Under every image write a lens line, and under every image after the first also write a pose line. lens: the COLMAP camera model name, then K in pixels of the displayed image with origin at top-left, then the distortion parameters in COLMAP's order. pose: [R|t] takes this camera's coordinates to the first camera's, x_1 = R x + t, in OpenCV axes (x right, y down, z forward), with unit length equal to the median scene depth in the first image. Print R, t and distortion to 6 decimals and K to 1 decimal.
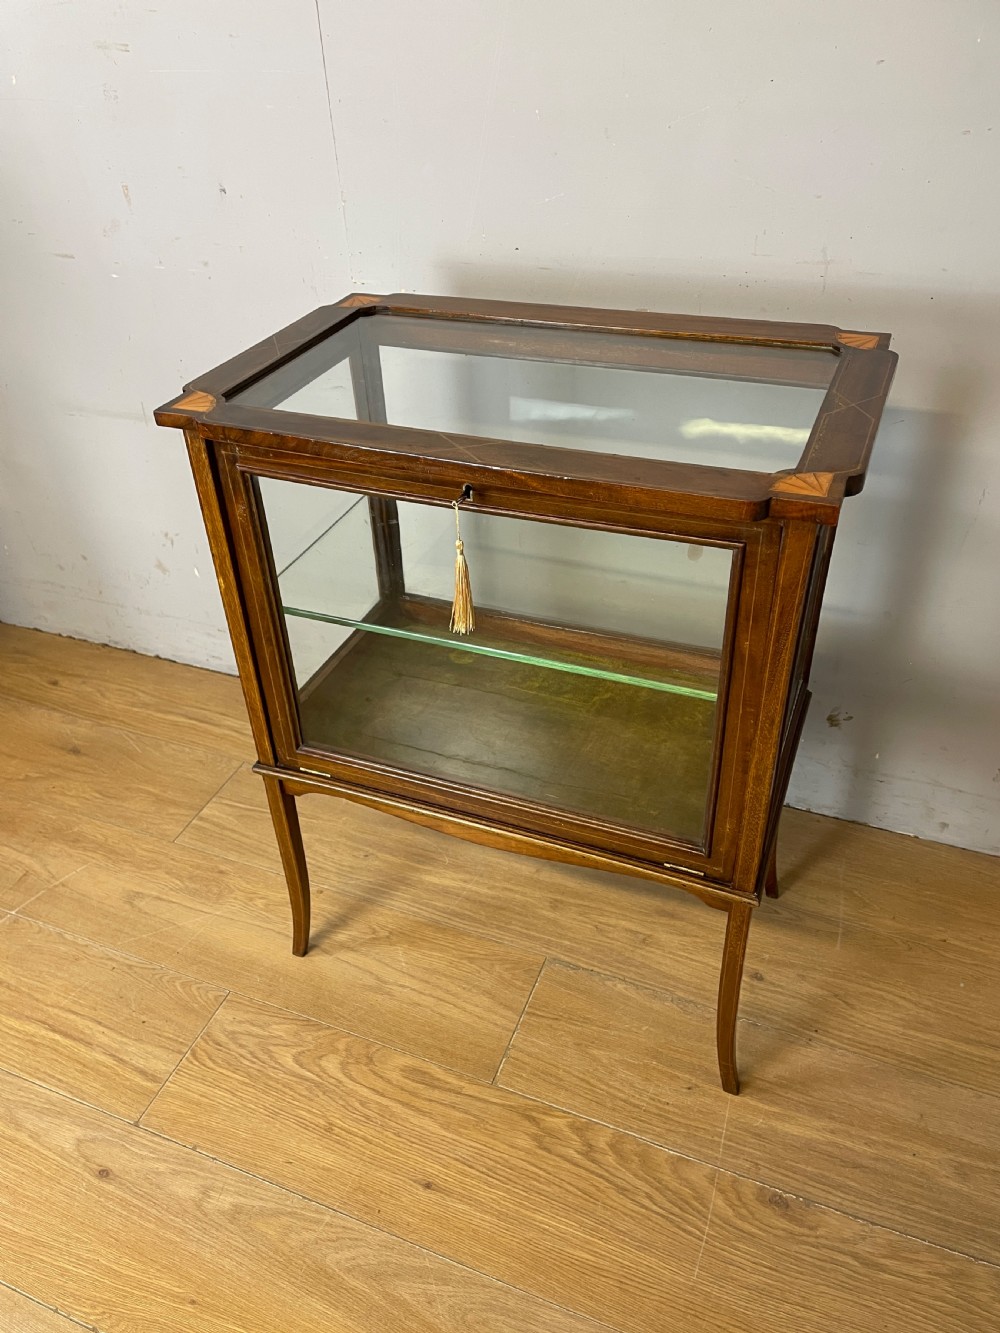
lens RADIAL K [[1014.3, 0, 488.0], [0, 1014.3, 669.0], [0, 0, 1]] dist [0.094403, -0.123042]
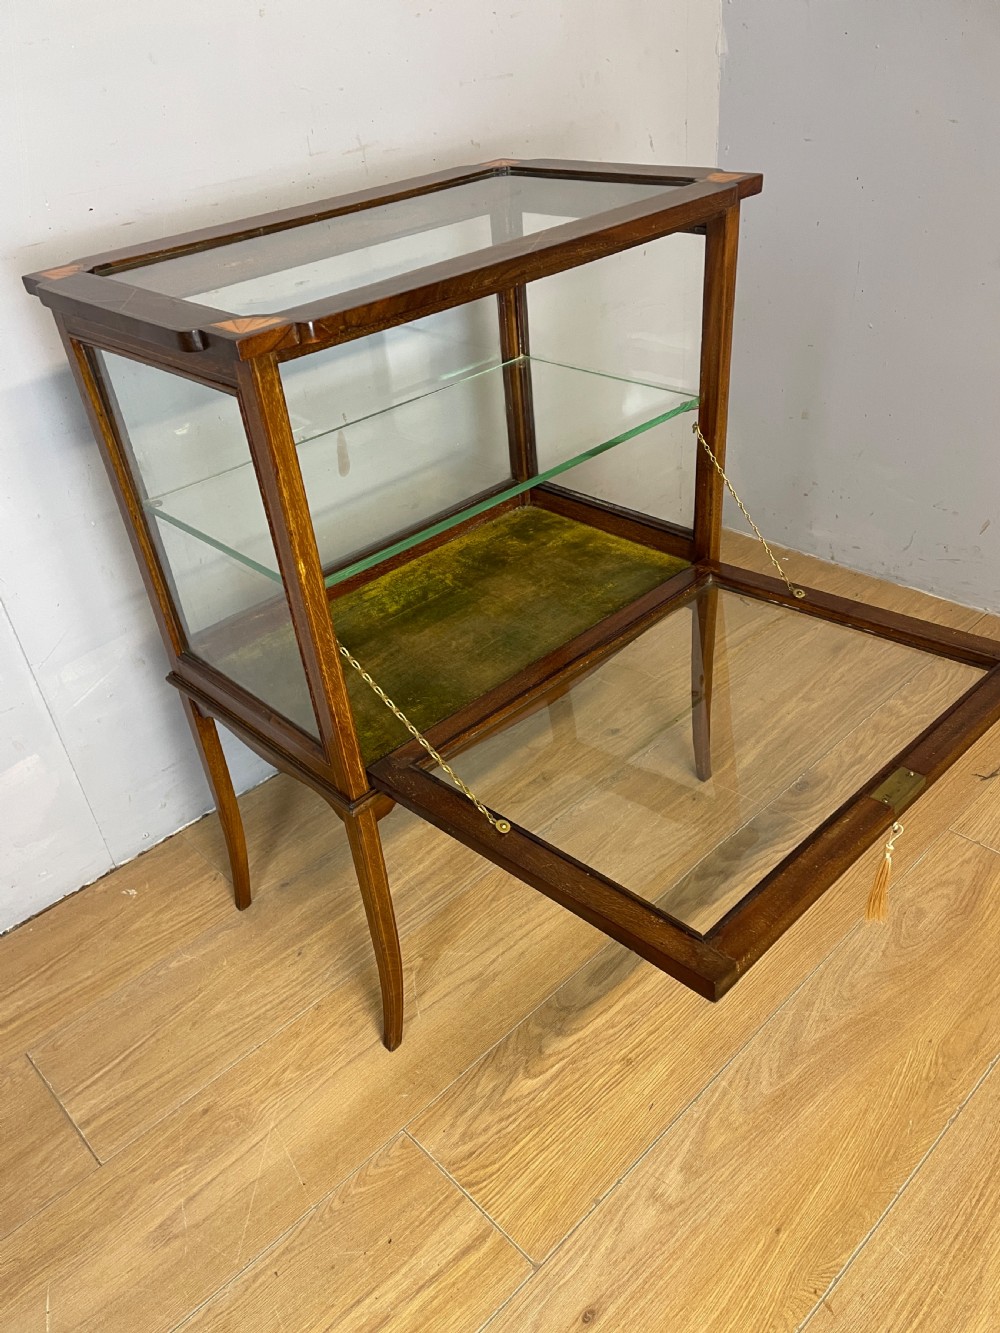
lens RADIAL K [[1013.6, 0, 498.2], [0, 1013.6, 674.8], [0, 0, 1]] dist [0.090031, -0.117126]
pose [[0.404605, -0.508723, 0.759931, -0.719390], [0.598222, 0.775761, 0.200812, -0.075615], [-0.691683, 0.373358, 0.618206, 0.381500]]
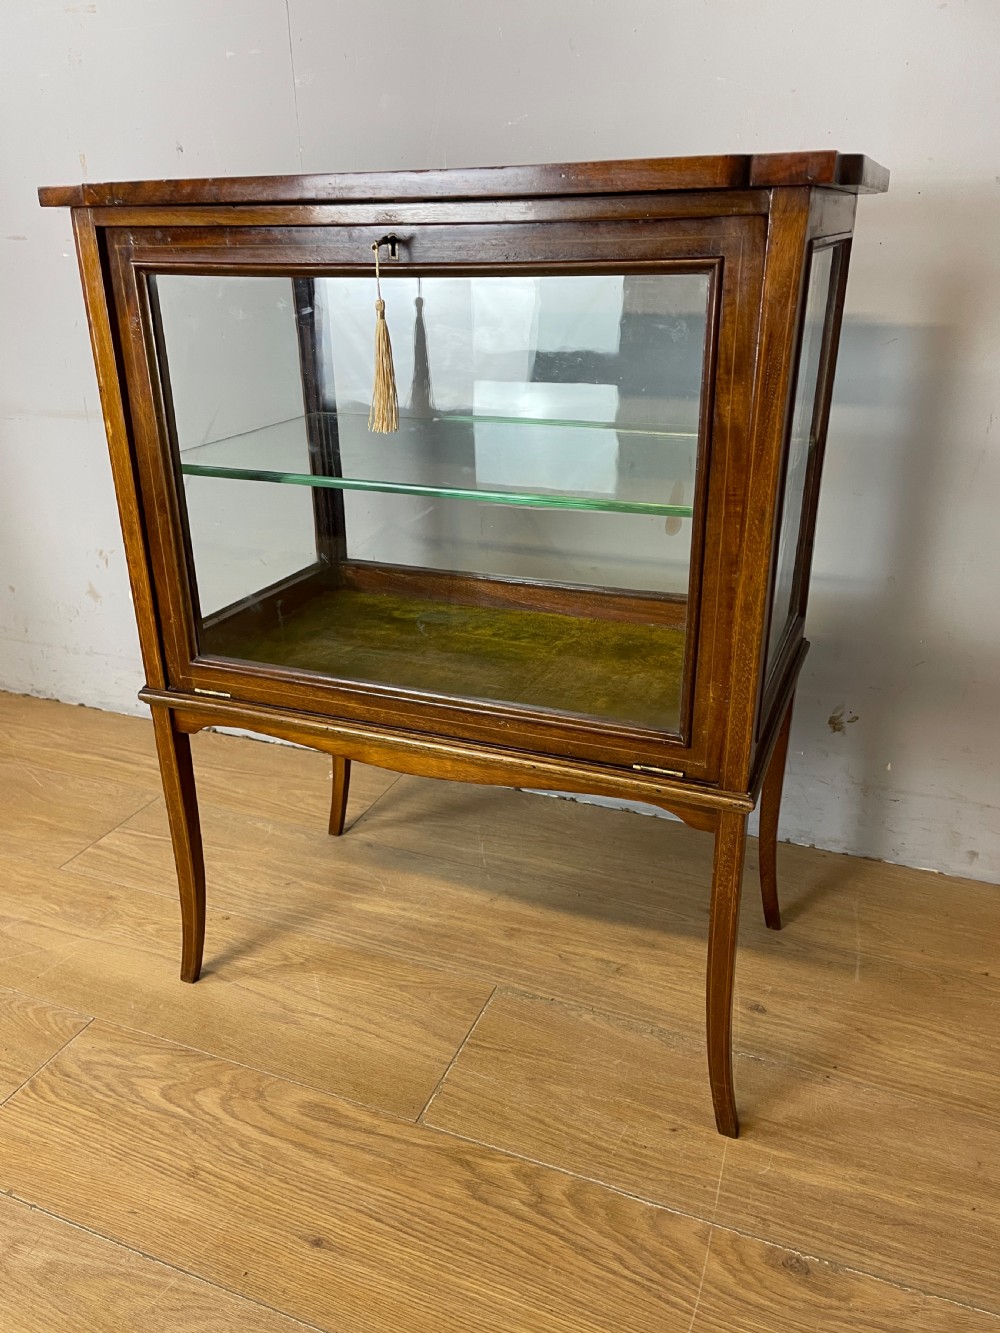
lens RADIAL K [[1014.3, 0, 494.9], [0, 1014.3, 674.1], [0, 0, 1]] dist [0.094403, -0.123042]
pose [[0.999591, 0.026657, 0.010401, 0.046722], [-0.023608, 0.973693, -0.226637, 0.257347], [-0.016169, 0.226299, 0.973924, 0.183481]]
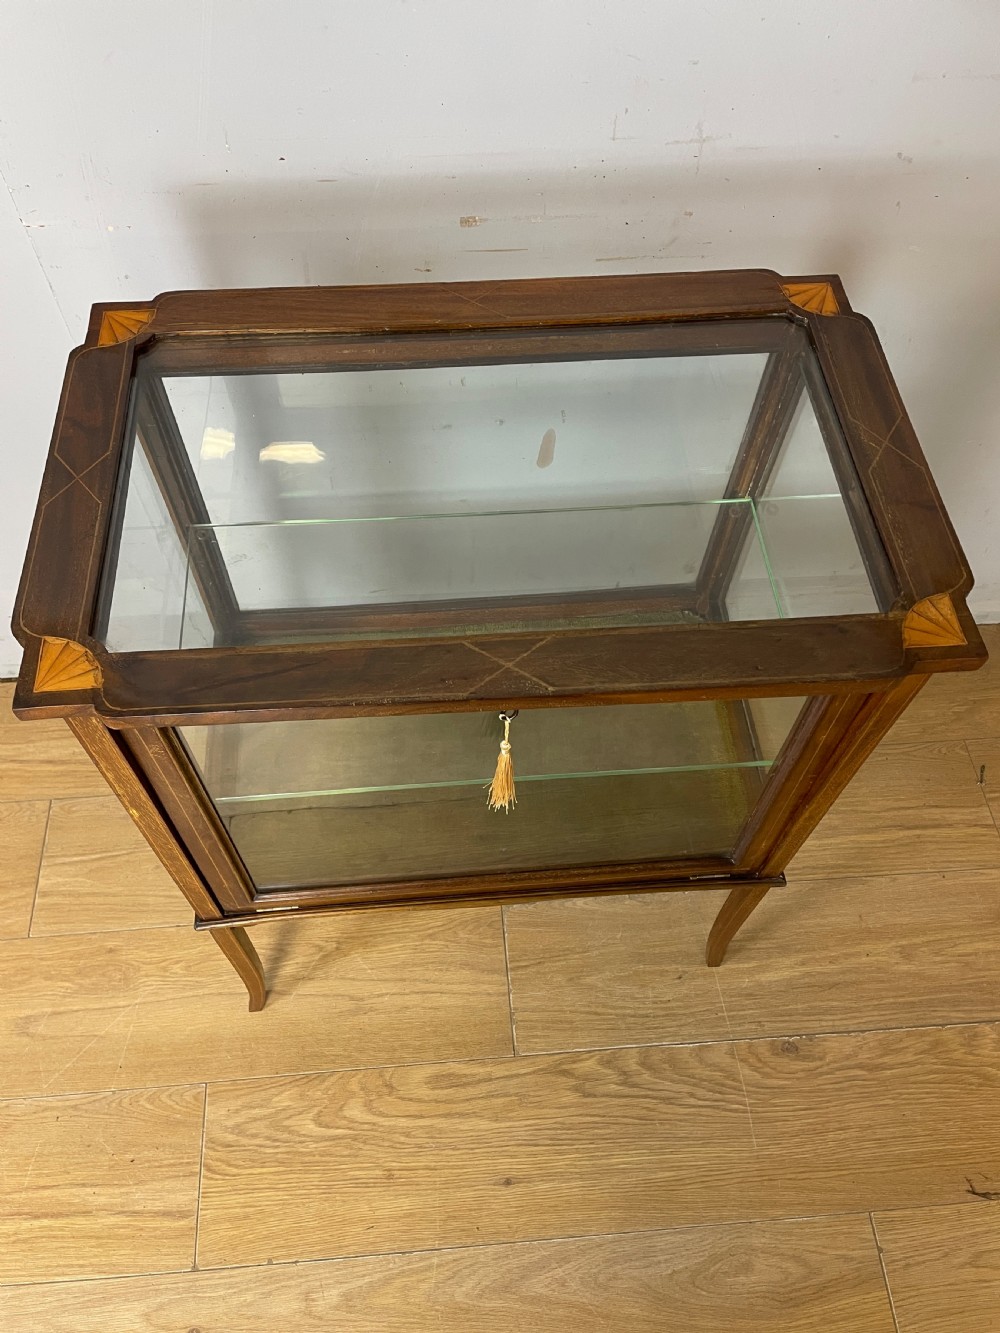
lens RADIAL K [[1014.3, 0, 490.4], [0, 1014.3, 674.9], [0, 0, 1]] dist [0.094403, -0.123042]
pose [[0.888732, -0.357633, 0.286801, -0.179357], [0.227716, 0.887374, 0.400890, -0.358081], [-0.397871, -0.290975, 0.870076, 0.234623]]
